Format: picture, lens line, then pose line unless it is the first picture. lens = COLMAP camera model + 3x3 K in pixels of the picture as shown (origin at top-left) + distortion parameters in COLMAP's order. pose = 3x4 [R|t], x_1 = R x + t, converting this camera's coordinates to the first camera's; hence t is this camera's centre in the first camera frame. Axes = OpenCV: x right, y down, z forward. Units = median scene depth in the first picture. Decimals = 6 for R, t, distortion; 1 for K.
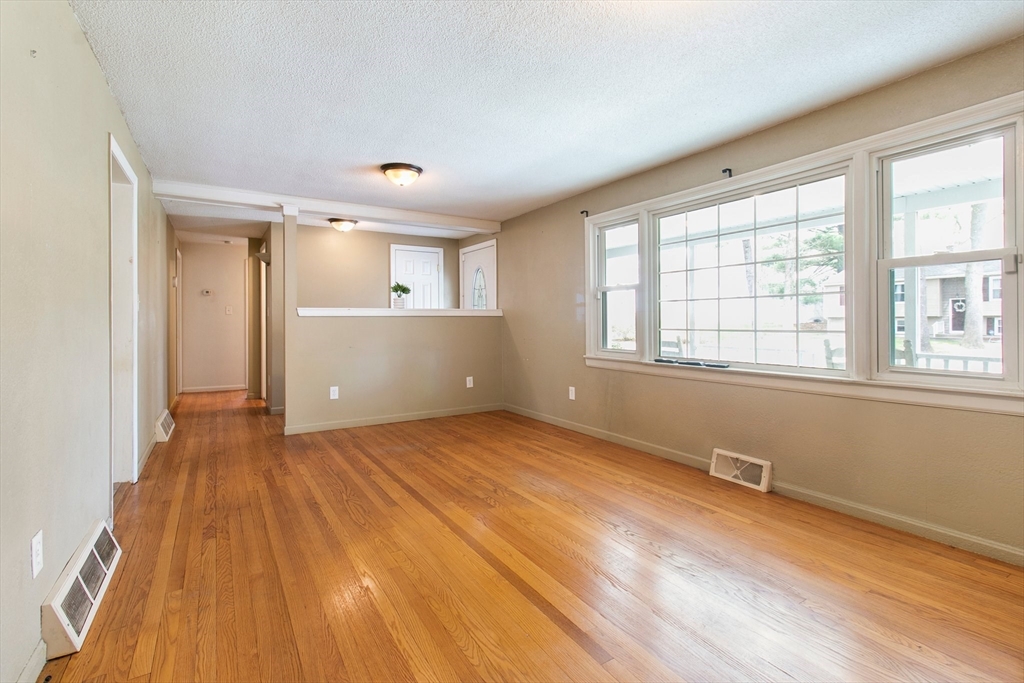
lens RADIAL K [[476.6, 0, 508.3], [0, 476.6, 323.8], [0, 0, 1]] dist [-0.000444, 0.000959]
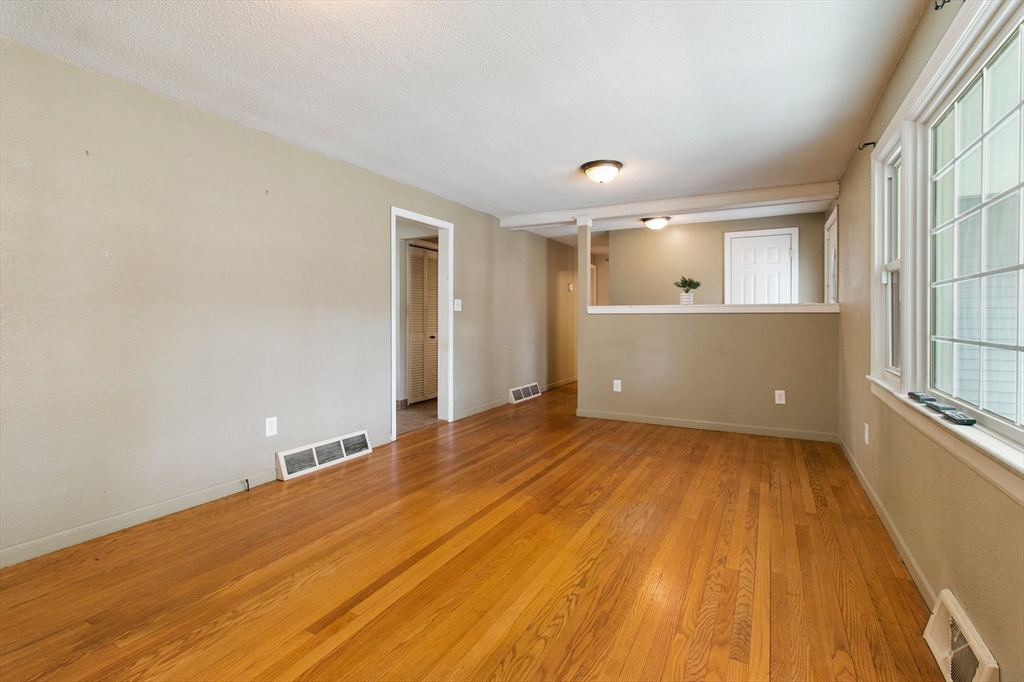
lens RADIAL K [[476.6, 0, 512.9], [0, 476.6, 318.3], [0, 0, 1]] dist [-0.000444, 0.000959]
pose [[0.507476, 0.006433, -0.861642, 0.641761], [-0.010527, 0.999944, 0.001266, -0.005544], [0.861601, 0.008428, 0.507516, 0.392854]]
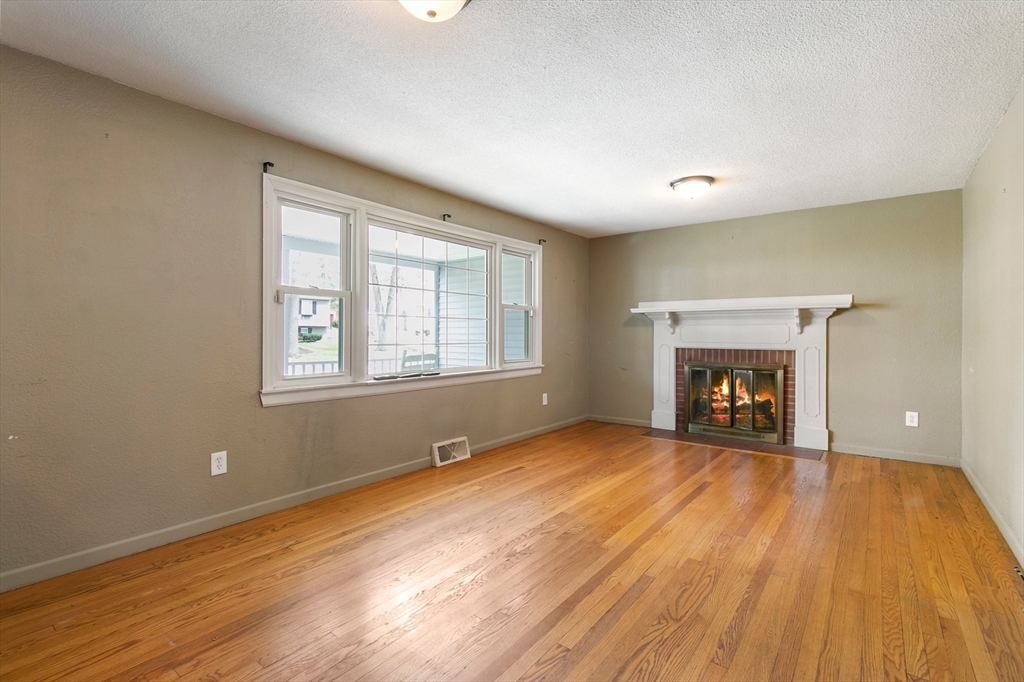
lens RADIAL K [[476.6, 0, 514.3], [0, 476.6, 329.9], [0, 0, 1]] dist [-0.000444, 0.000959]
pose [[-0.363451, 0.015164, 0.931490, -0.760595], [0.006886, 0.999884, -0.013590, -0.003633], [-0.931588, 0.001475, -0.363513, 1.278497]]
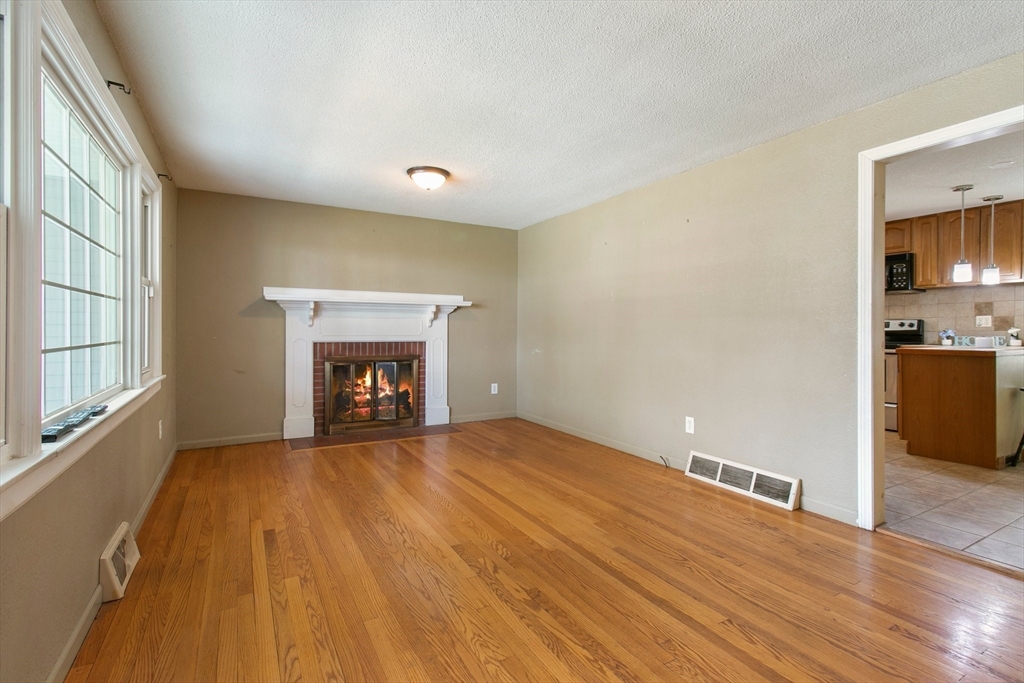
lens RADIAL K [[476.6, 0, 512.1], [0, 476.6, 329.2], [0, 0, 1]] dist [-0.000444, 0.000959]
pose [[-0.999772, 0.000377, 0.021333, -0.062835], [0.000551, 0.999967, 0.008135, -0.011337], [-0.021329, 0.008145, -0.999739, 1.596666]]
